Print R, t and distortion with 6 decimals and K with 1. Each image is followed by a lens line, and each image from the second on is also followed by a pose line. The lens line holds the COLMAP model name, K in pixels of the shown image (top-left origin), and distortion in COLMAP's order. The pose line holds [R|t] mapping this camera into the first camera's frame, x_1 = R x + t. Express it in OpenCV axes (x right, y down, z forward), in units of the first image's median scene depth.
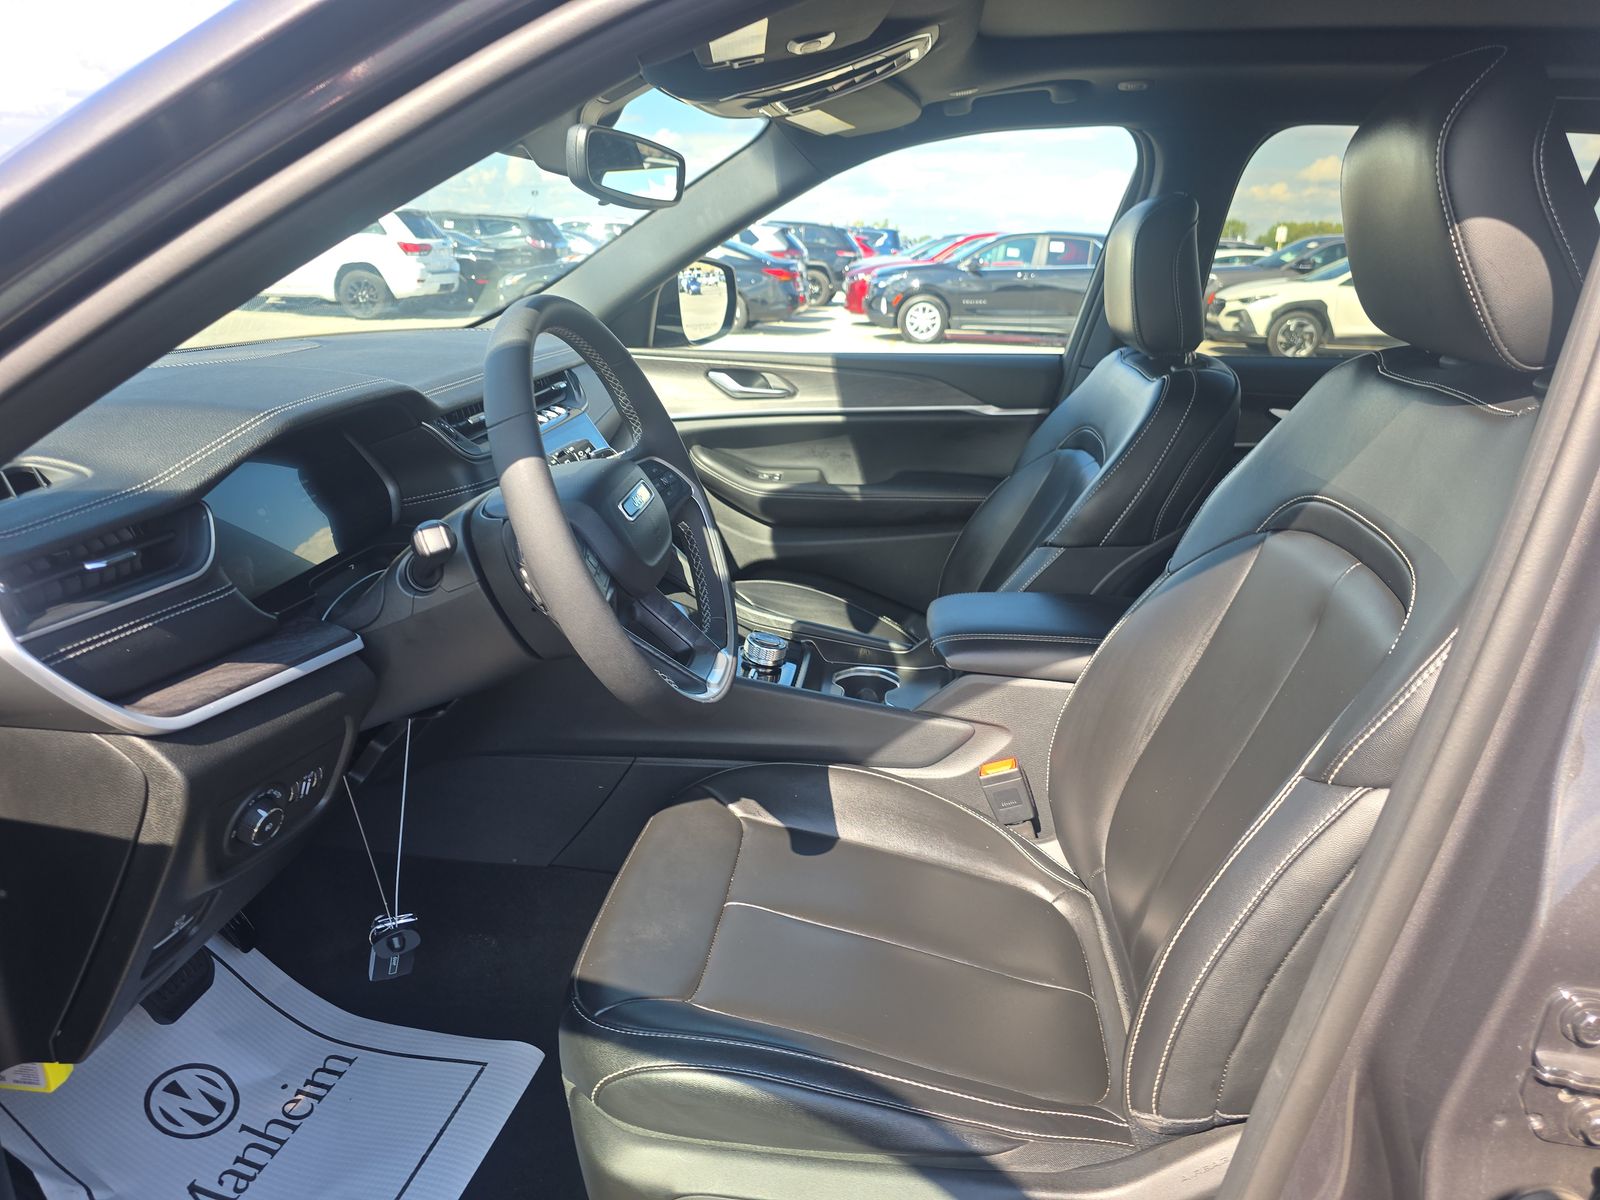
lens RADIAL K [[1055.2, 0, 805.5], [0, 1055.2, 607.6], [0, 0, 1]] dist [0.037236, -0.012175]
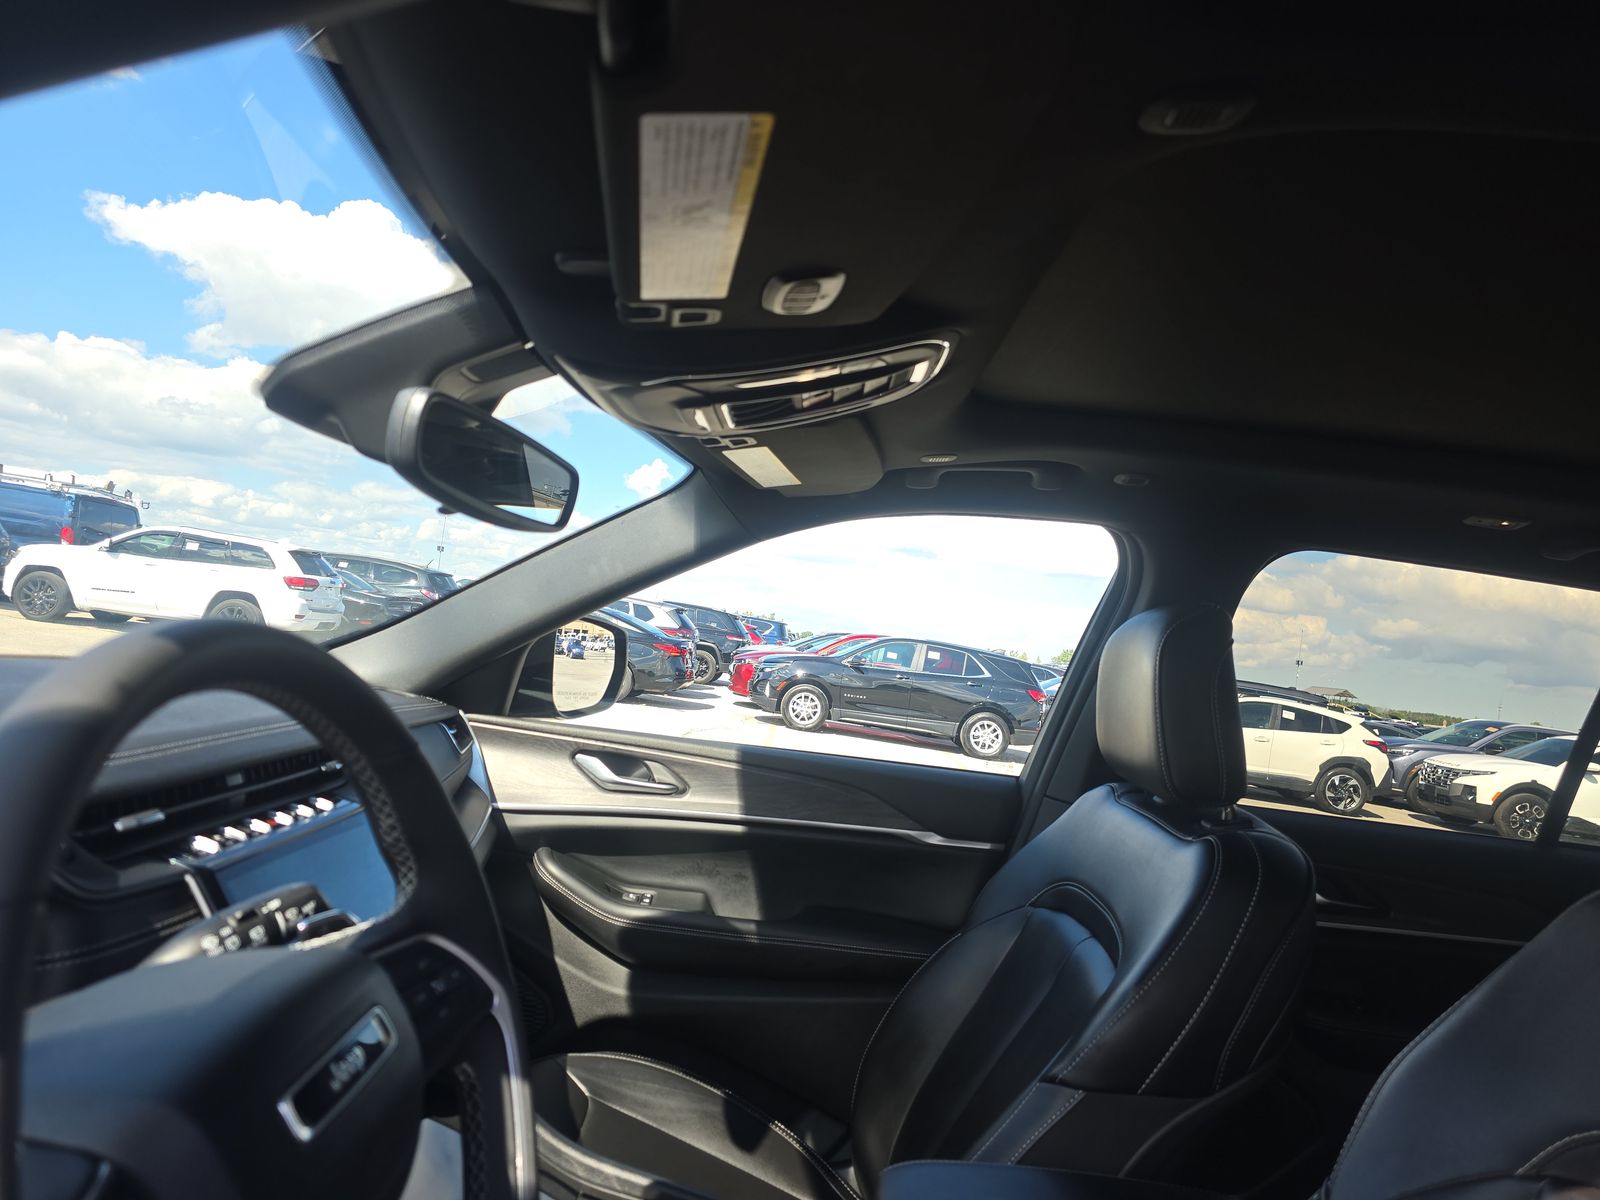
lens RADIAL K [[1055.2, 0, 797.4], [0, 1055.2, 597.3], [0, 0, 1]] dist [0.037236, -0.012175]
pose [[0.989152, 0.114973, 0.091431, -0.014915], [-0.075008, 0.930480, -0.358582, -0.061495], [-0.126302, 0.347834, 0.929010, 0.213200]]
